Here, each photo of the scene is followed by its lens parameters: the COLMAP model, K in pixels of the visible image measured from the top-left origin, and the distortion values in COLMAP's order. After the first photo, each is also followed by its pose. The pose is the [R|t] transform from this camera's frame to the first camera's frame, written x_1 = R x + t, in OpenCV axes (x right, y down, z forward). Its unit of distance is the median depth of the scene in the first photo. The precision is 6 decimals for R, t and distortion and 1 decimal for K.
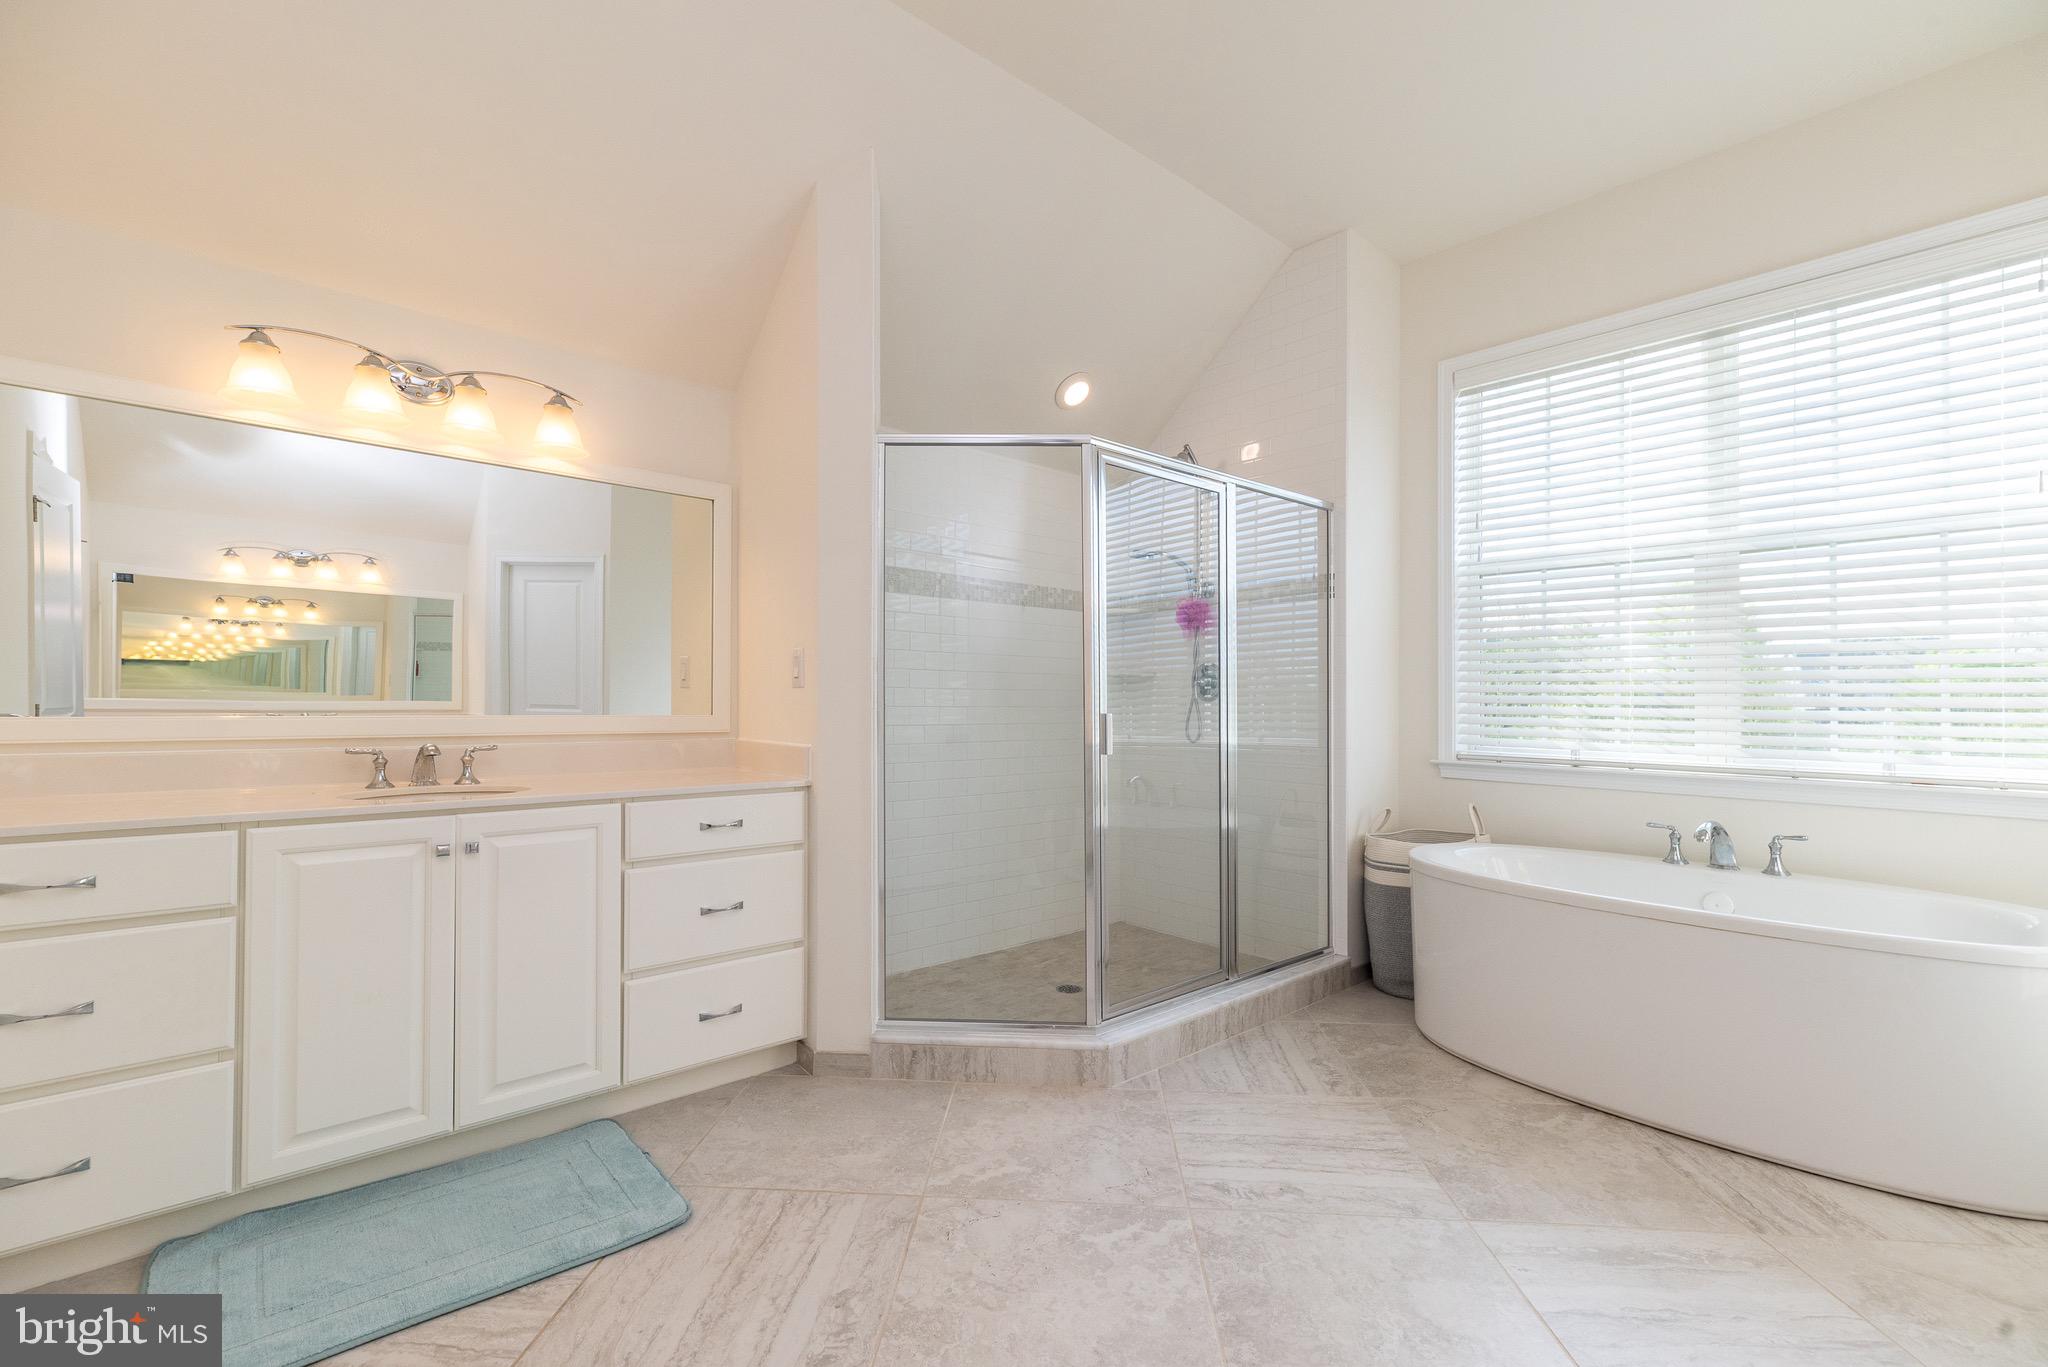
lens RADIAL K [[903.6, 0, 980.1], [0, 903.6, 683.4], [0, 0, 1]] dist [0.003365, 0.001231]
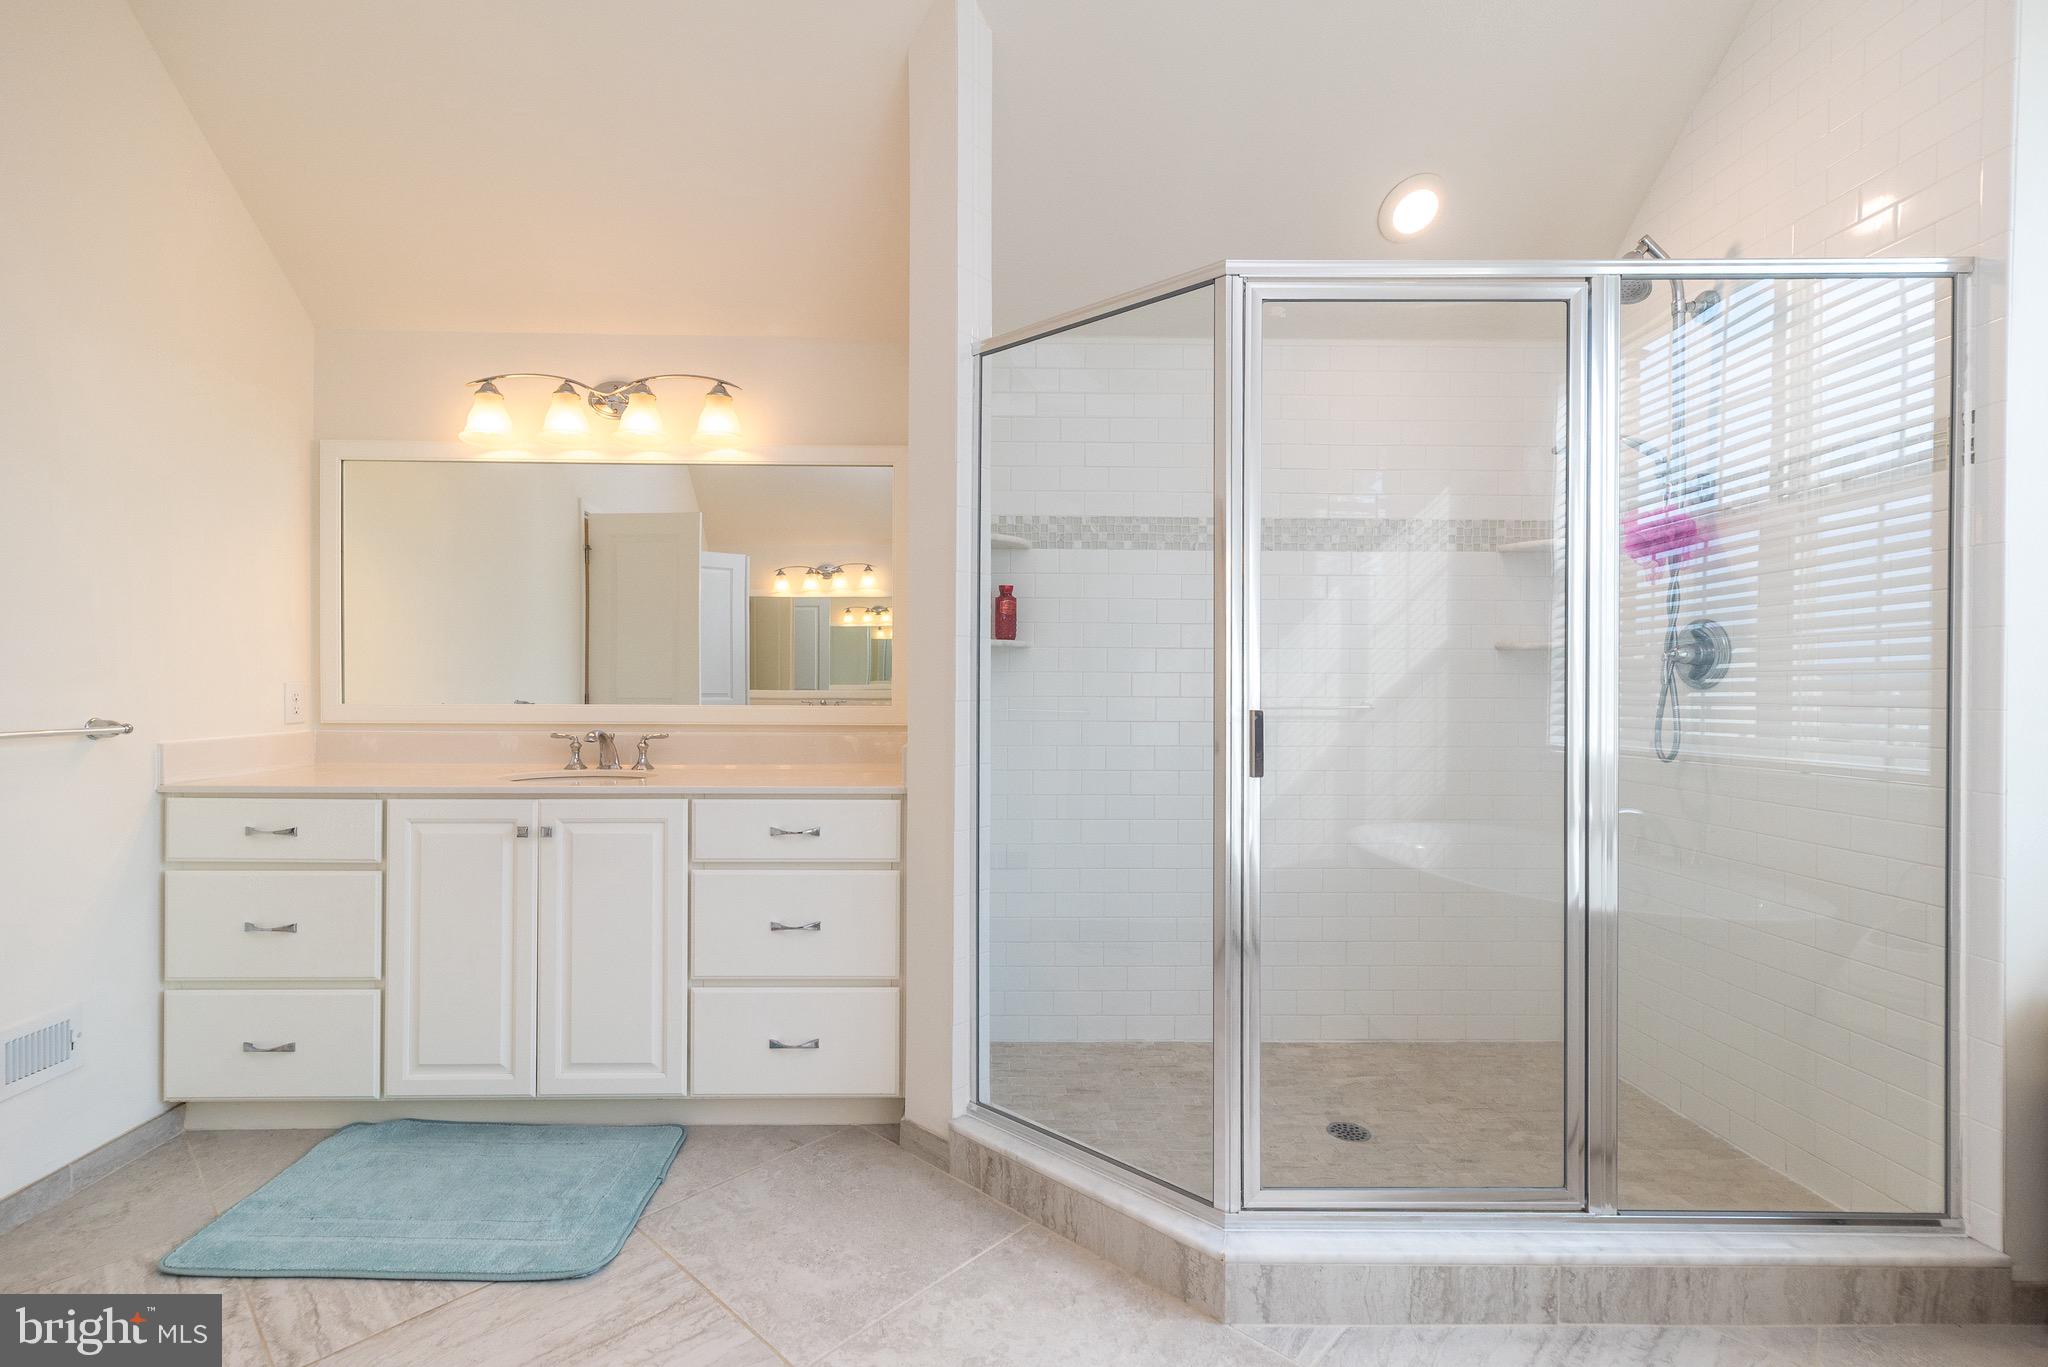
lens RADIAL K [[903.6, 0, 1026.2], [0, 903.6, 685.8], [0, 0, 1]] dist [0.003365, 0.001231]
pose [[0.764114, -0.003572, -0.645071, 0.436336], [0.015827, 0.999787, 0.013212, 0.005767], [0.644887, -0.020305, 0.764008, 0.455654]]
